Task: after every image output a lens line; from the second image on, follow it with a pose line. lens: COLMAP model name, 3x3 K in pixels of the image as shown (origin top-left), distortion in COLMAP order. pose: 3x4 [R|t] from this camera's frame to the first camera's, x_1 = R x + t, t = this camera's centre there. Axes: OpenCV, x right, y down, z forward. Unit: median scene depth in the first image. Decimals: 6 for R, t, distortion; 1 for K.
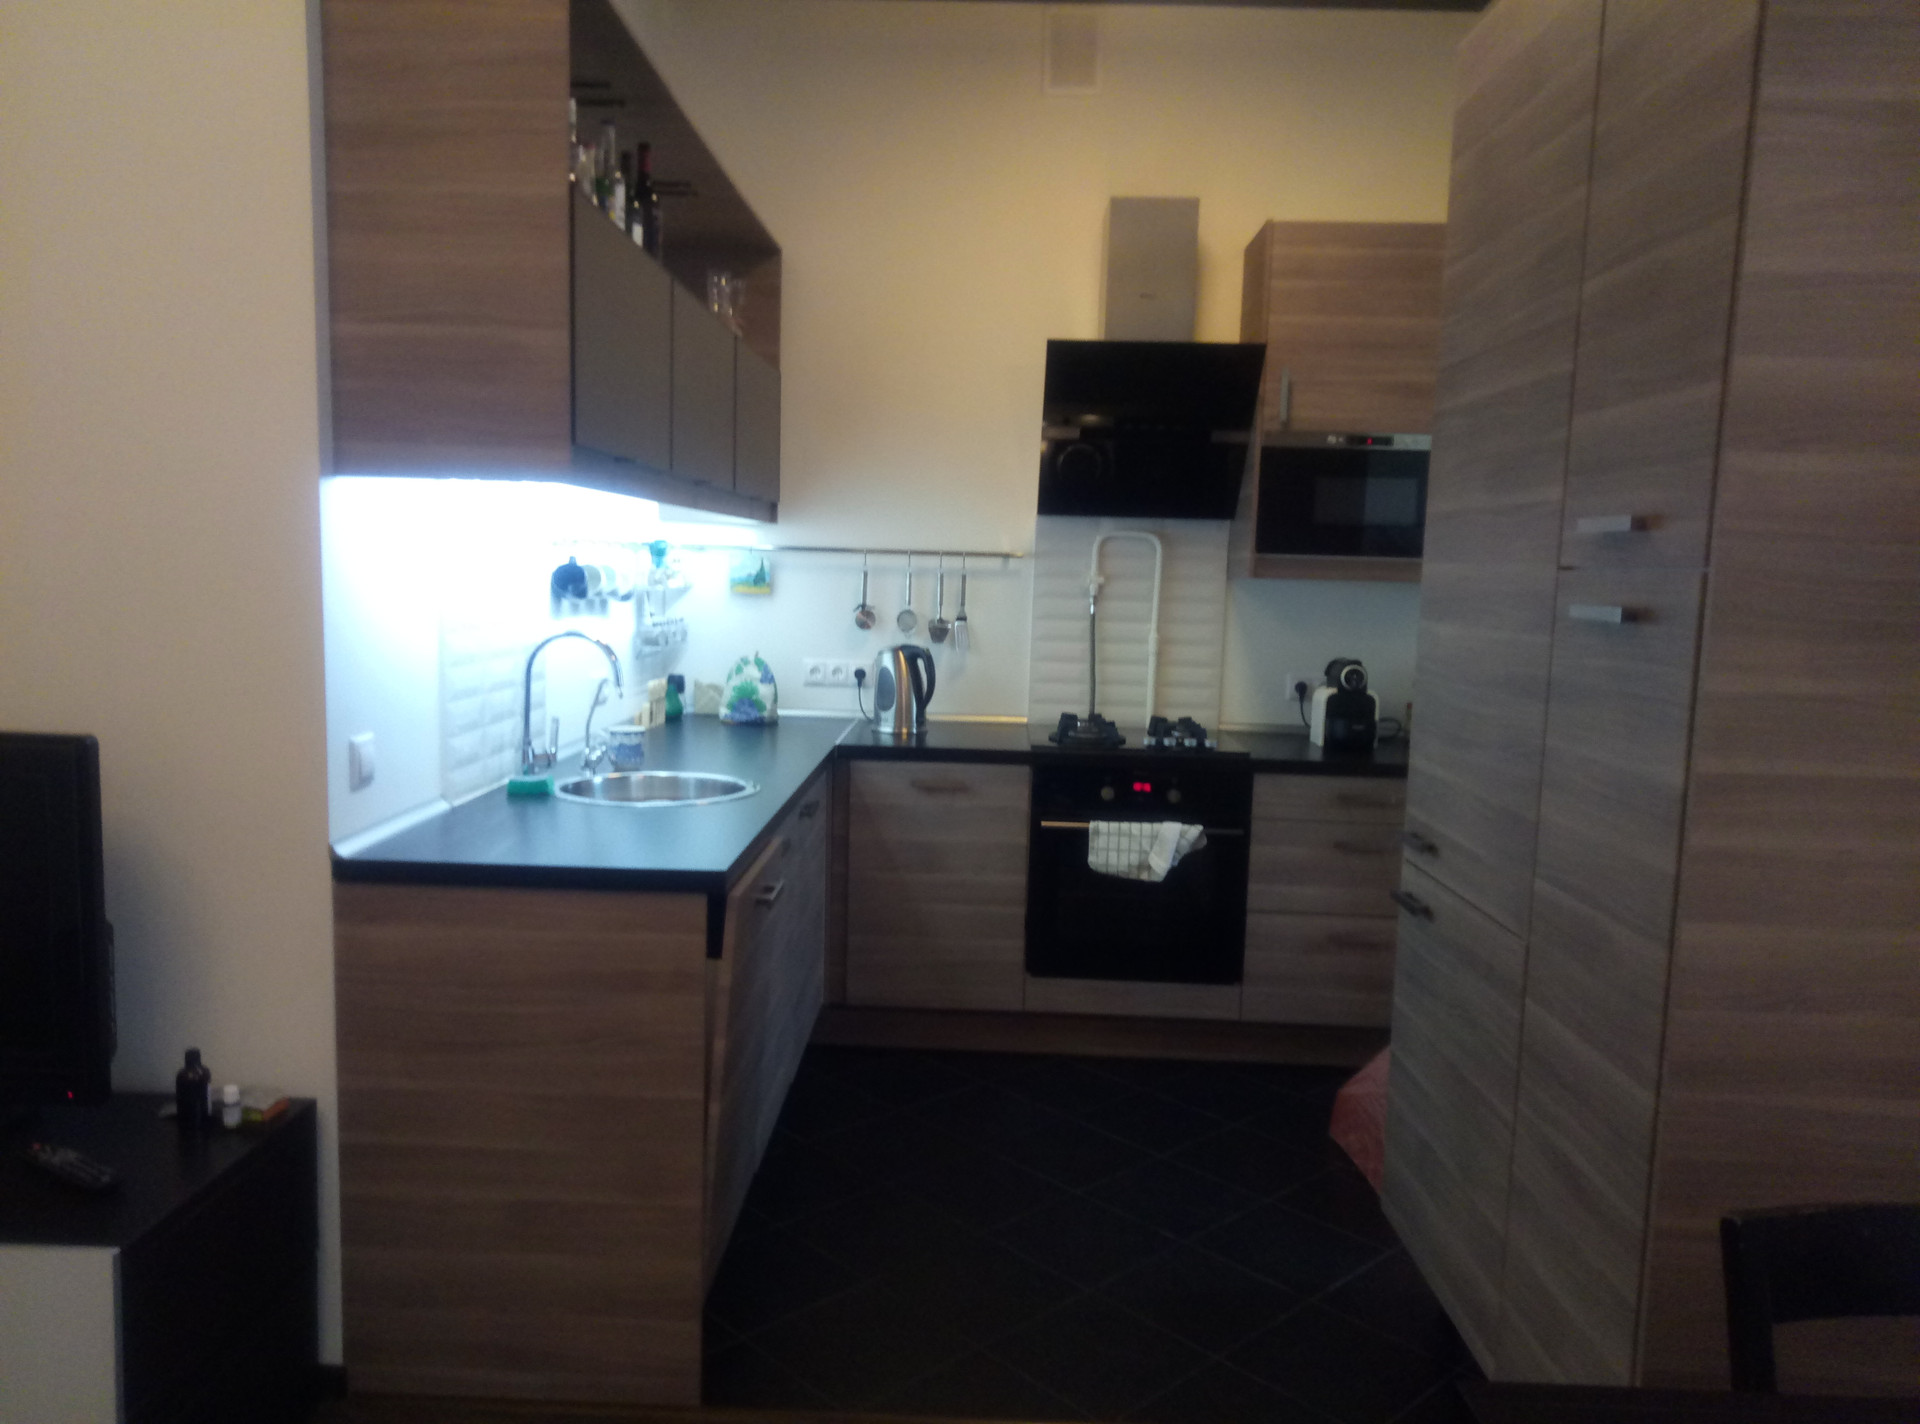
lens RADIAL K [[1386.6, 0, 954.5], [0, 1386.6, 726.3], [0, 0, 1]] dist [0.037824, -0.021154]
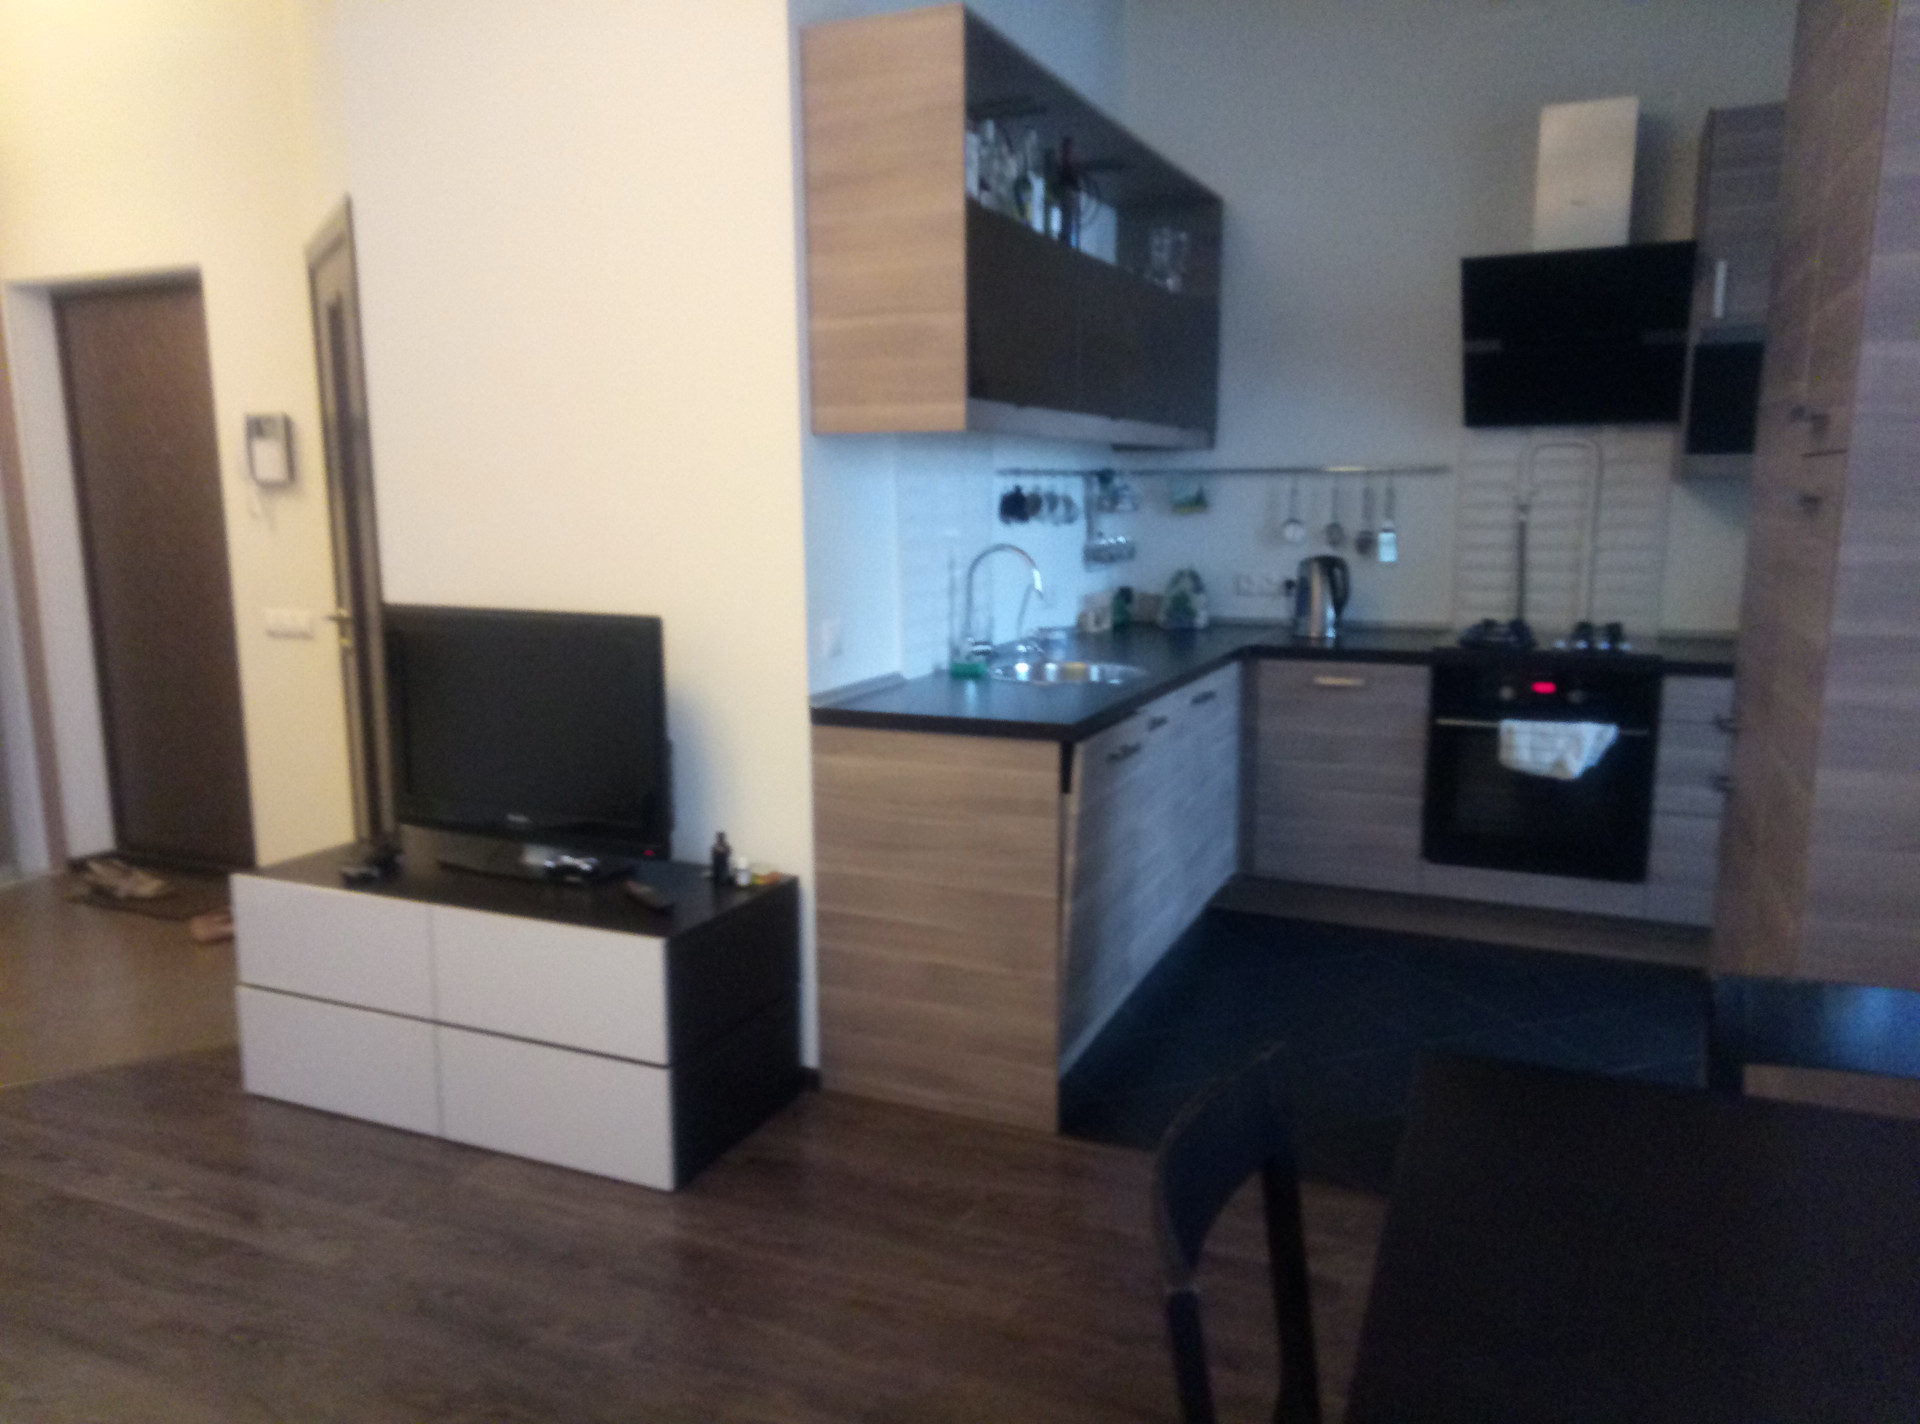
lens RADIAL K [[1386.6, 0, 956.9], [0, 1386.6, 714.5], [0, 0, 1]] dist [0.037824, -0.021154]
pose [[0.920499, 0.025638, -0.389904, 0.138693], [-0.009898, 0.999055, 0.042324, 0.024403], [0.390621, -0.035100, 0.919882, -0.132846]]
